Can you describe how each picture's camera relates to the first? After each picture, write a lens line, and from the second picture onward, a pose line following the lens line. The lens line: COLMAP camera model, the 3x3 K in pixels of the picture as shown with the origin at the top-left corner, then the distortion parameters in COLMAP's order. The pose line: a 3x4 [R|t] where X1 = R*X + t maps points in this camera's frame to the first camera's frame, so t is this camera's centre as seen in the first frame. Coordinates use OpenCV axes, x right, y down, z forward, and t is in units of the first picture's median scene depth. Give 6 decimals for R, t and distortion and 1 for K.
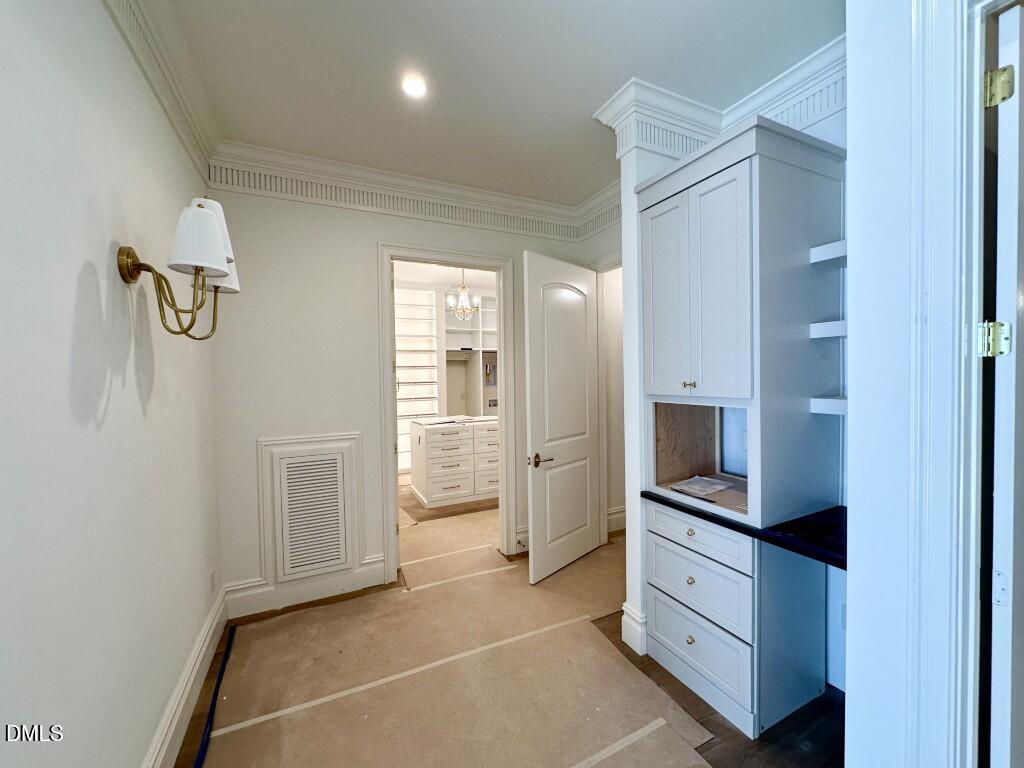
lens RADIAL K [[409.8, 0, 511.7], [0, 409.8, 383.2], [0, 0, 1]] dist [0.001117, 0.000097]
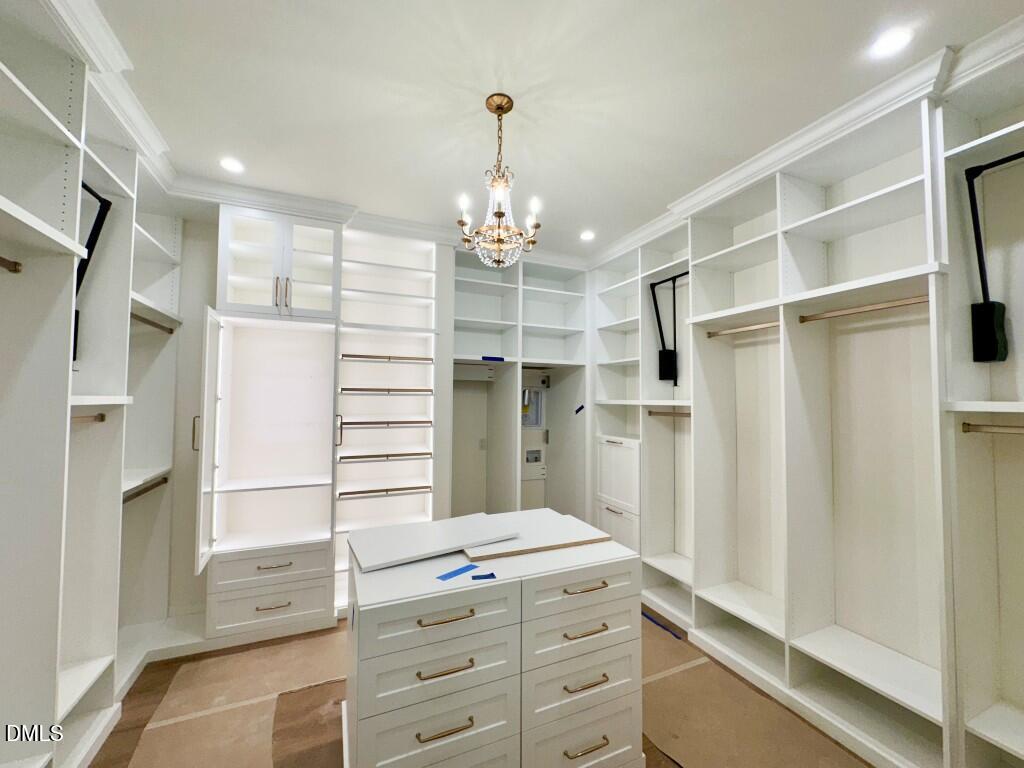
lens RADIAL K [[409.8, 0, 512.0], [0, 409.8, 383.1], [0, 0, 1]] dist [0.001117, 0.000097]
pose [[0.999024, 0.025189, -0.036288, -0.066049], [-0.027356, 0.997793, -0.060501, -0.021670], [0.034684, 0.061435, 0.997508, 0.476550]]
